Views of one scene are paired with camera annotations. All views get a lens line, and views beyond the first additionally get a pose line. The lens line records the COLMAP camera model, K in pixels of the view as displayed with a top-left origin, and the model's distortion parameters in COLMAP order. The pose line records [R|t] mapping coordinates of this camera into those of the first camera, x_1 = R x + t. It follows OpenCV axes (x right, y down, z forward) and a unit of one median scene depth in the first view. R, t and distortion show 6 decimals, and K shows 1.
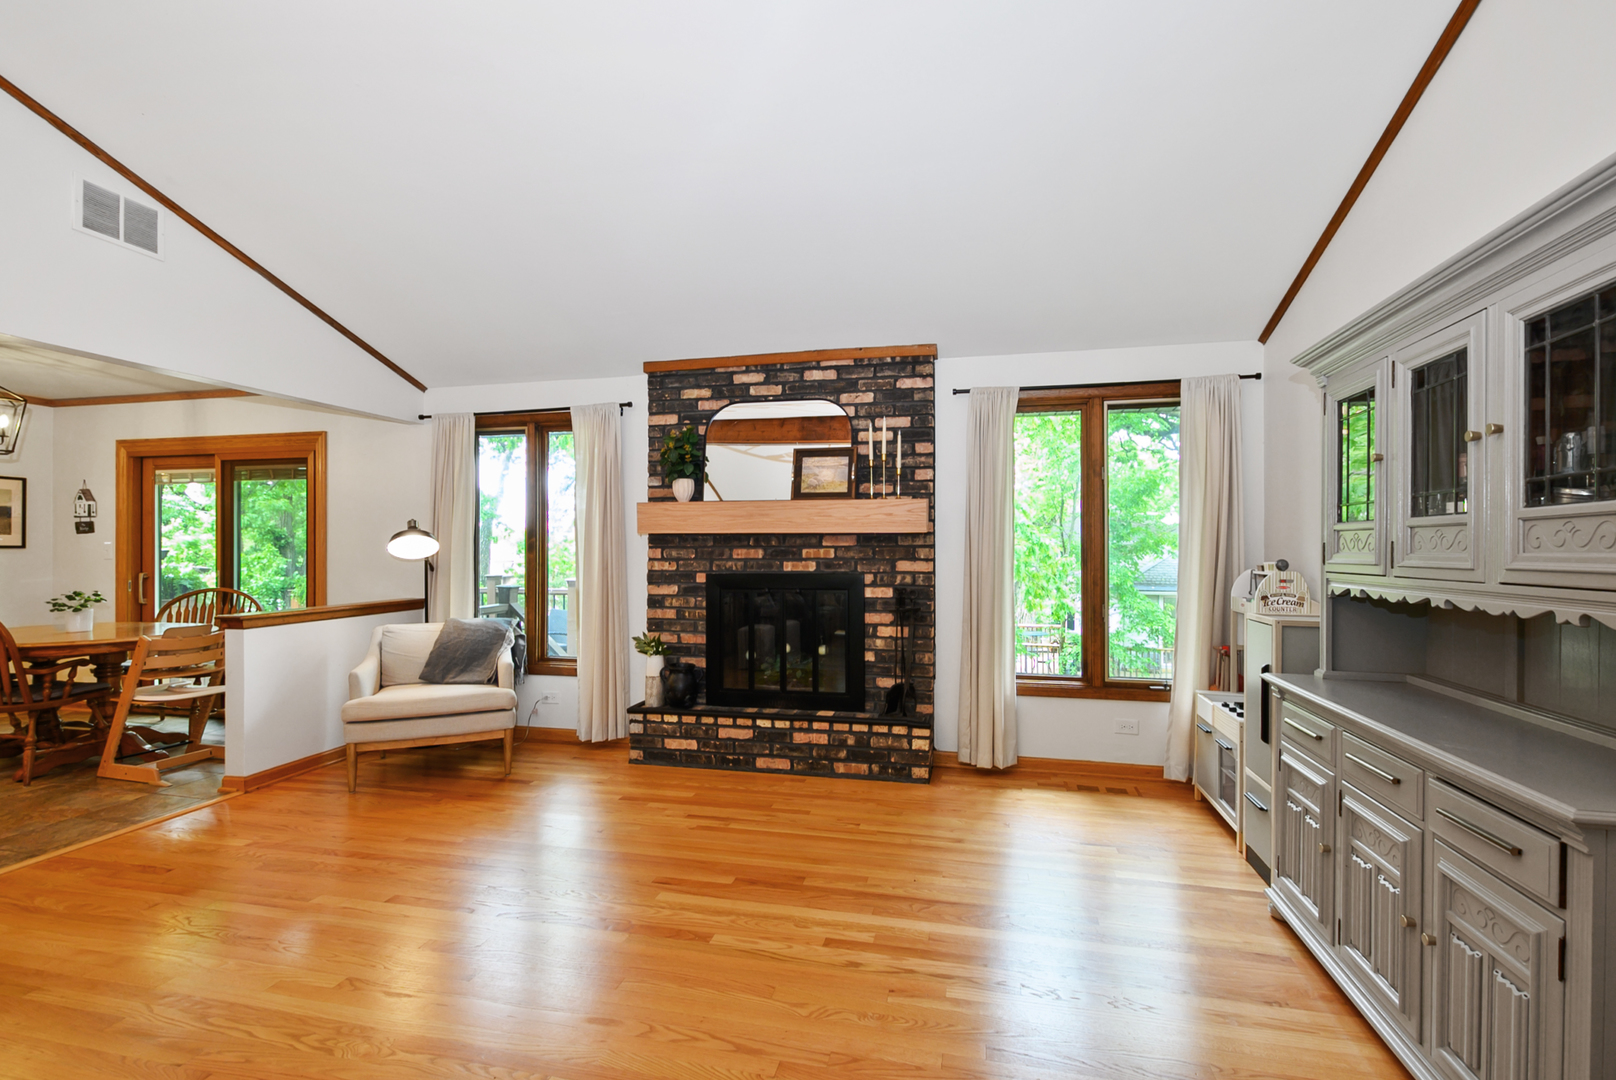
lens RADIAL K [[717.7, 0, 815.9], [0, 717.7, 548.7], [0, 0, 1]] dist [0.010367, -0.004479]
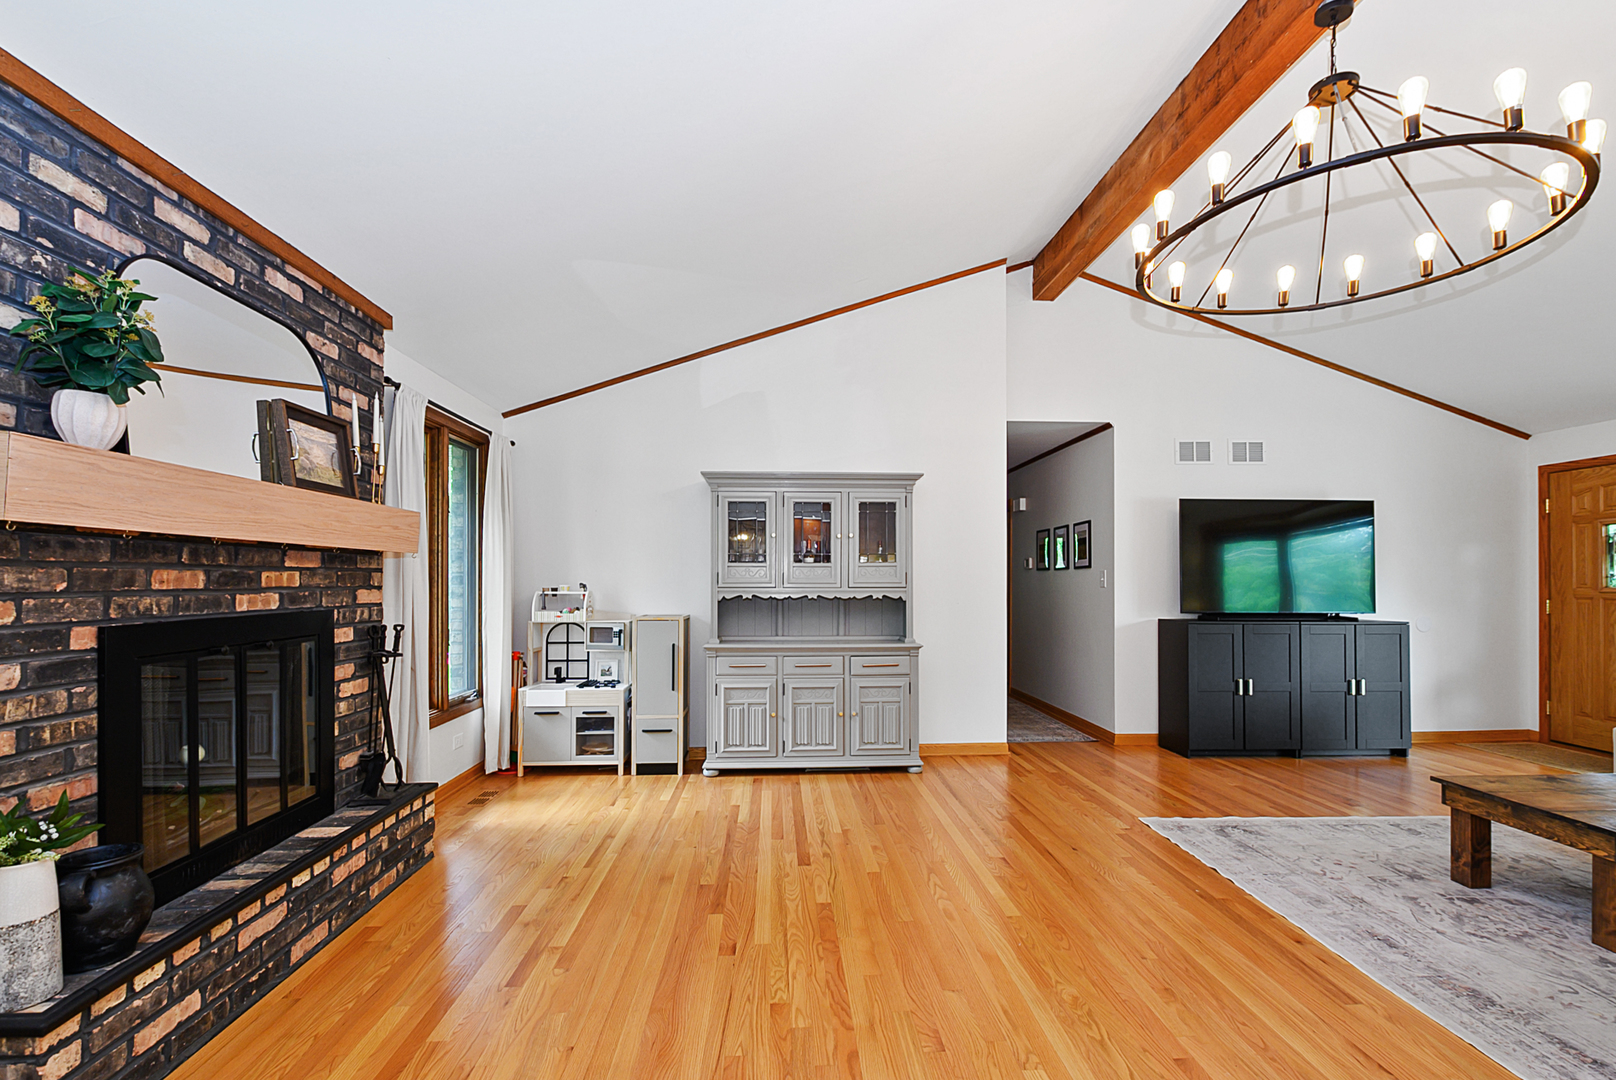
lens RADIAL K [[717.7, 0, 814.7], [0, 717.7, 575.4], [0, 0, 1]] dist [0.010367, -0.004479]
pose [[-0.277166, 0.006617, 0.960799, -0.702123], [-0.001284, 0.999973, -0.007257, 0.007323], [-0.960821, -0.003245, -0.277150, 0.737893]]
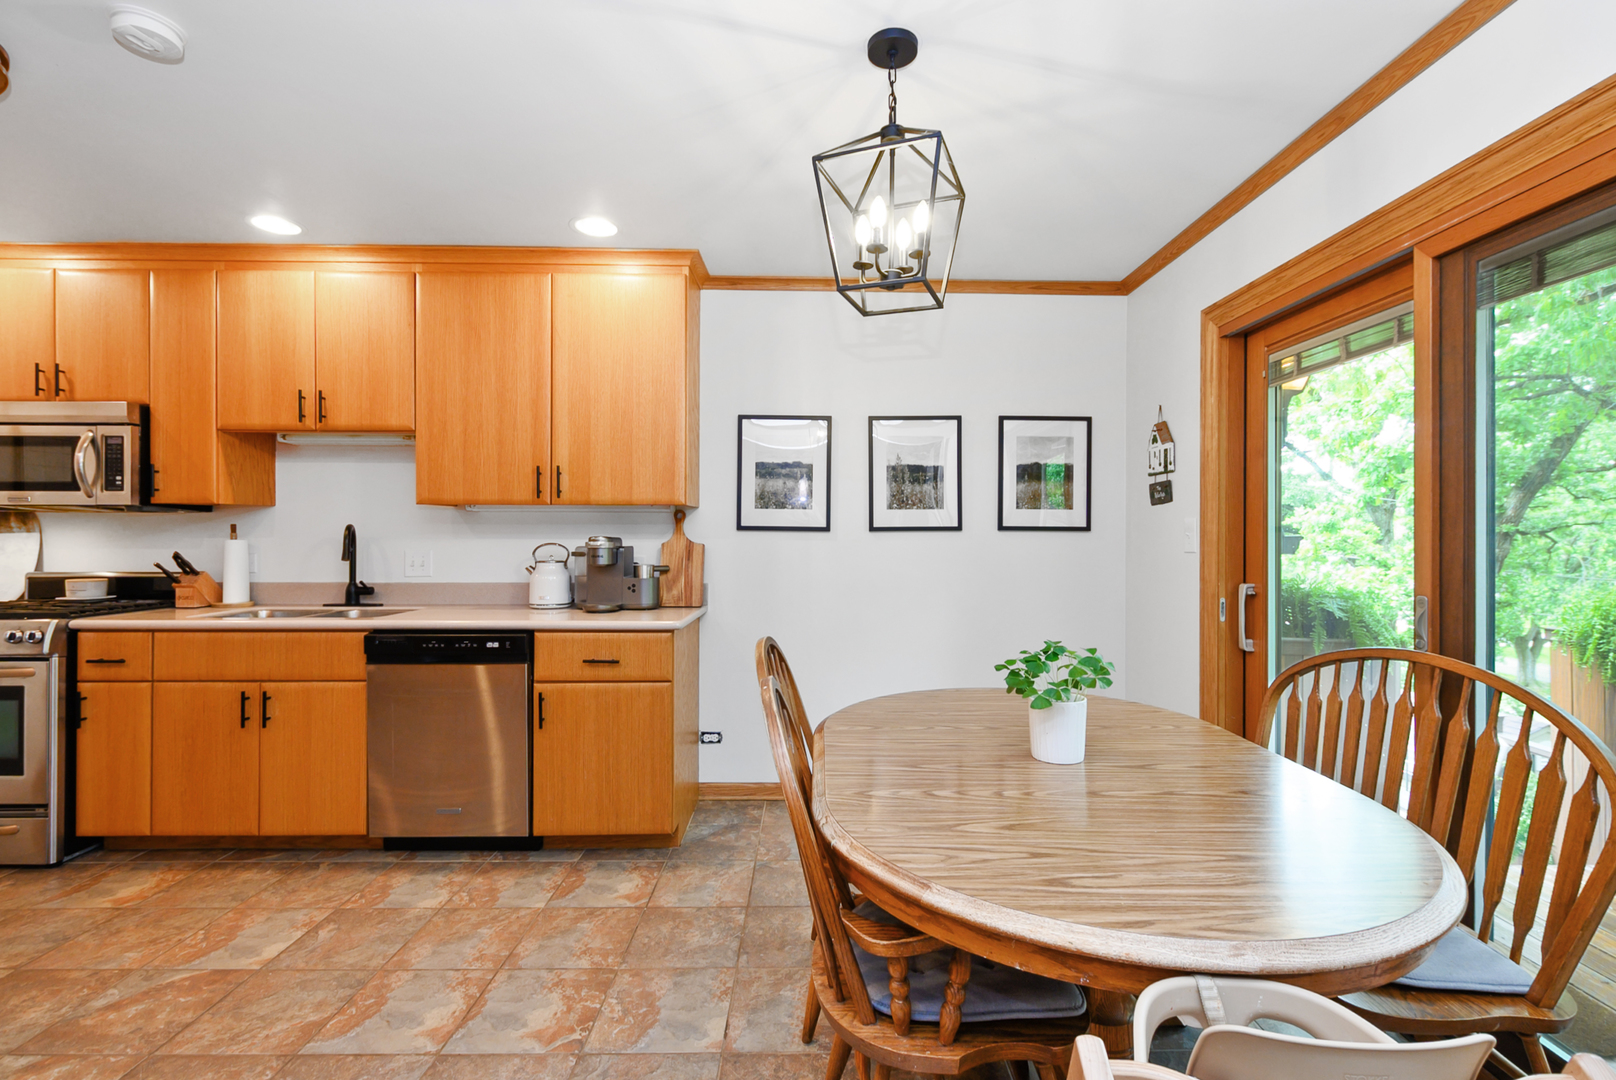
lens RADIAL K [[717.7, 0, 823.4], [0, 717.7, 529.1], [0, 0, 1]] dist [0.010367, -0.004479]
pose [[0.234254, -0.004463, -0.972165, -0.734732], [-0.004548, 0.999973, -0.005687, 0.003126], [0.972165, 0.005753, 0.234227, 0.842772]]
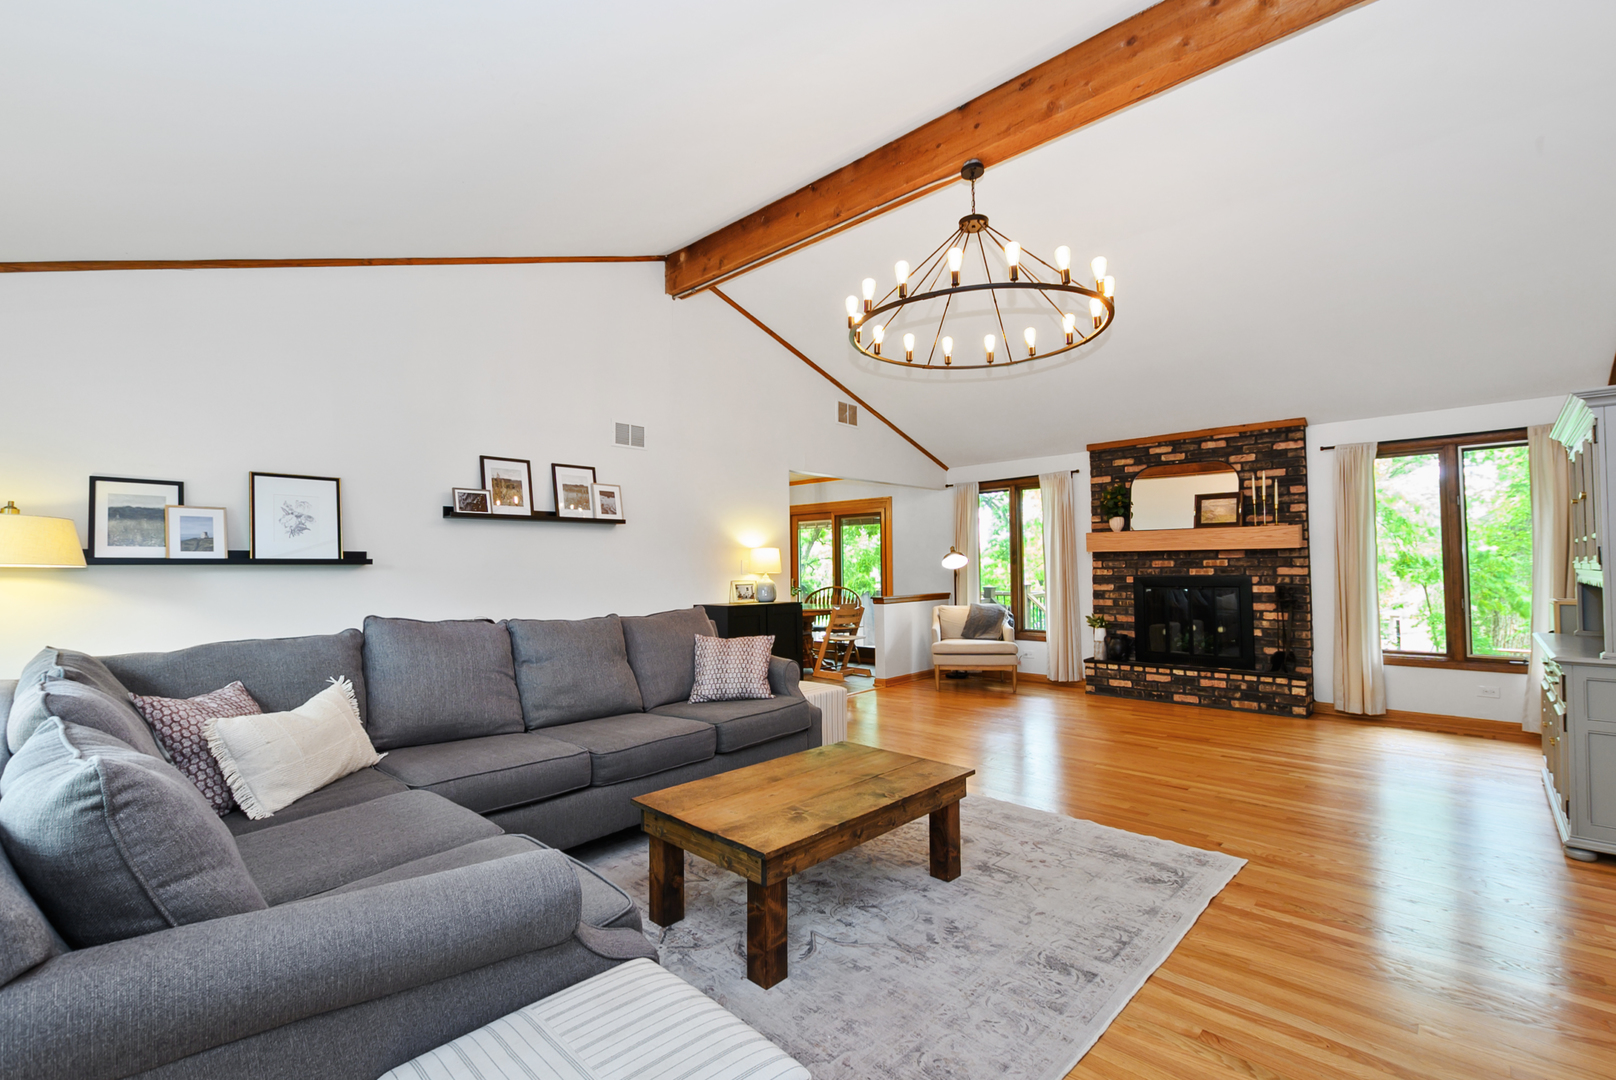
lens RADIAL K [[717.7, 0, 812.0], [0, 717.7, 538.9], [0, 0, 1]] dist [0.010367, -0.004479]
pose [[0.862662, -0.027673, -0.505022, 0.036648], [0.008636, 0.999162, -0.039999, 0.009093], [0.505706, 0.030145, 0.862179, -0.724254]]
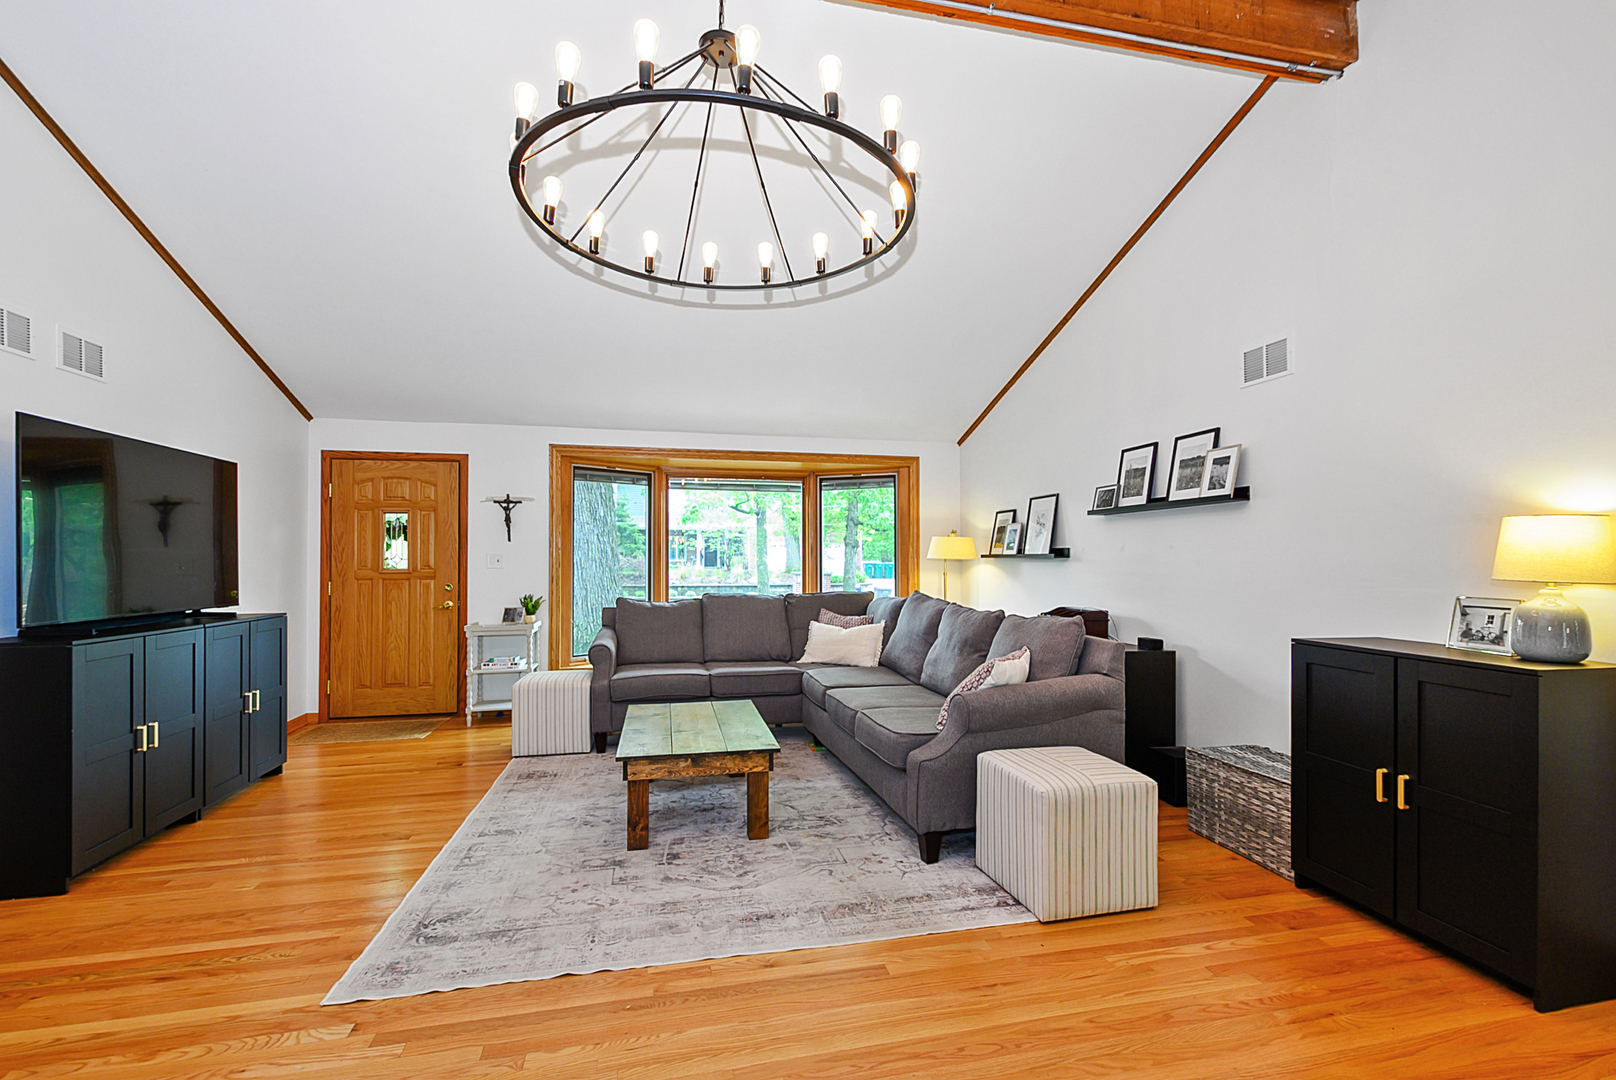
lens RADIAL K [[717.7, 0, 823.6], [0, 717.7, 547.9], [0, 0, 1]] dist [0.010367, -0.004479]
pose [[-0.901346, -0.004645, -0.433076, -0.053816], [0.002439, 0.999872, -0.015801, 0.000811], [0.433094, -0.015298, -0.901219, 0.698816]]
